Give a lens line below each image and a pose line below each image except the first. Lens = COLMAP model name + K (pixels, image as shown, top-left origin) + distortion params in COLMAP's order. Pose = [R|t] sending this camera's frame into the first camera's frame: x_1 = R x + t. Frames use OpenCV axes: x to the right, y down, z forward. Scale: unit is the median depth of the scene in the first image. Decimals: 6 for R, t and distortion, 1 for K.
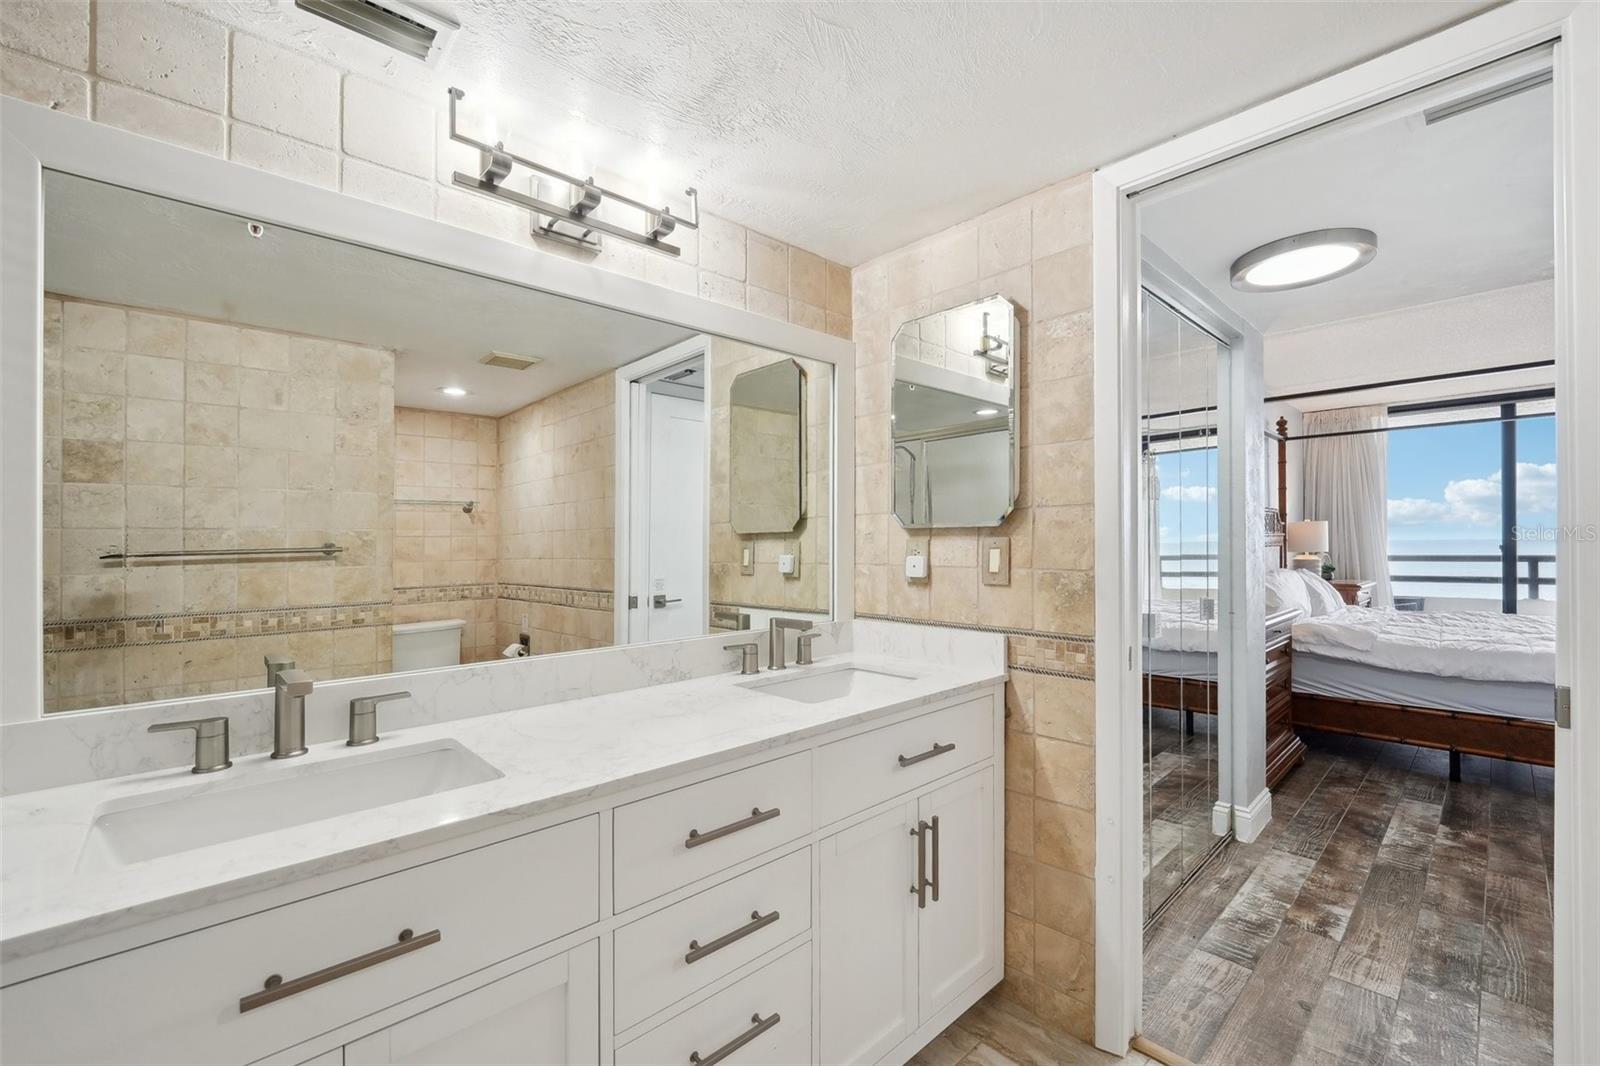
lens RADIAL K [[661.0, 0, 811.5], [0, 661.0, 541.8], [0, 0, 1]] dist [-0.004171, -0.000764]
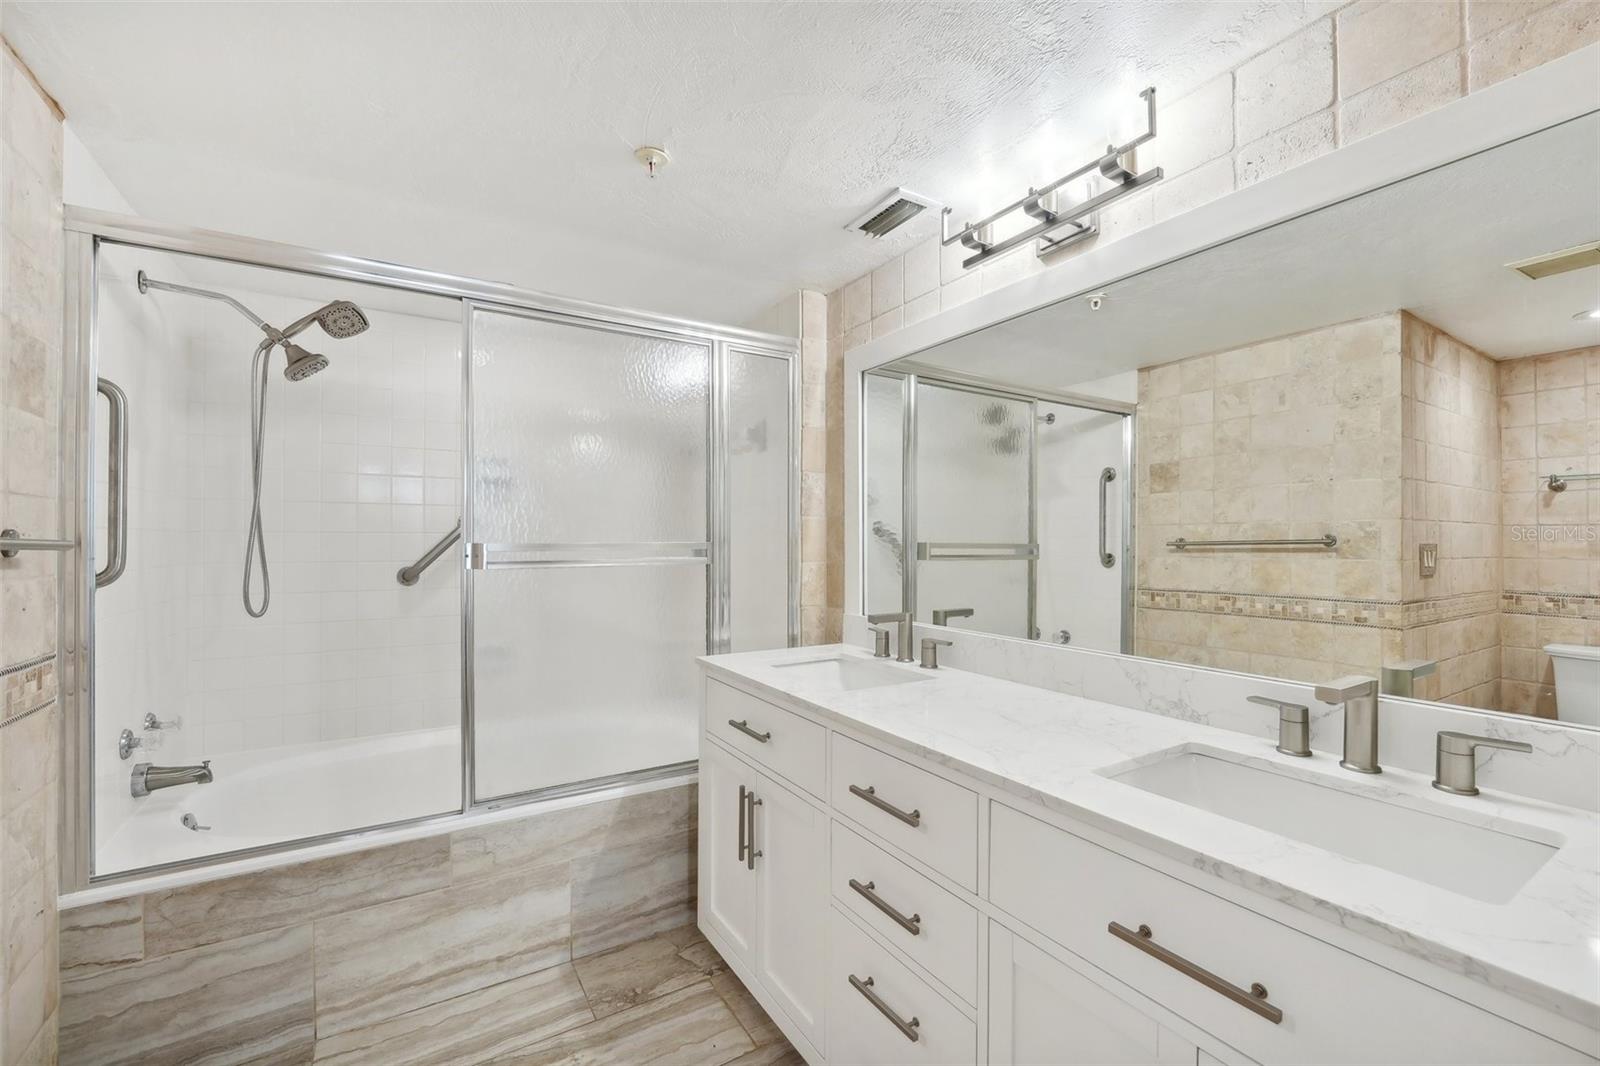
lens RADIAL K [[661.0, 0, 805.2], [0, 661.0, 532.8], [0, 0, 1]] dist [-0.004171, -0.000764]
pose [[-0.186203, -0.000287, -0.982511, 0.408065], [0.007644, 0.999969, -0.001741, -0.005829], [0.982482, -0.007835, -0.186195, 0.455161]]
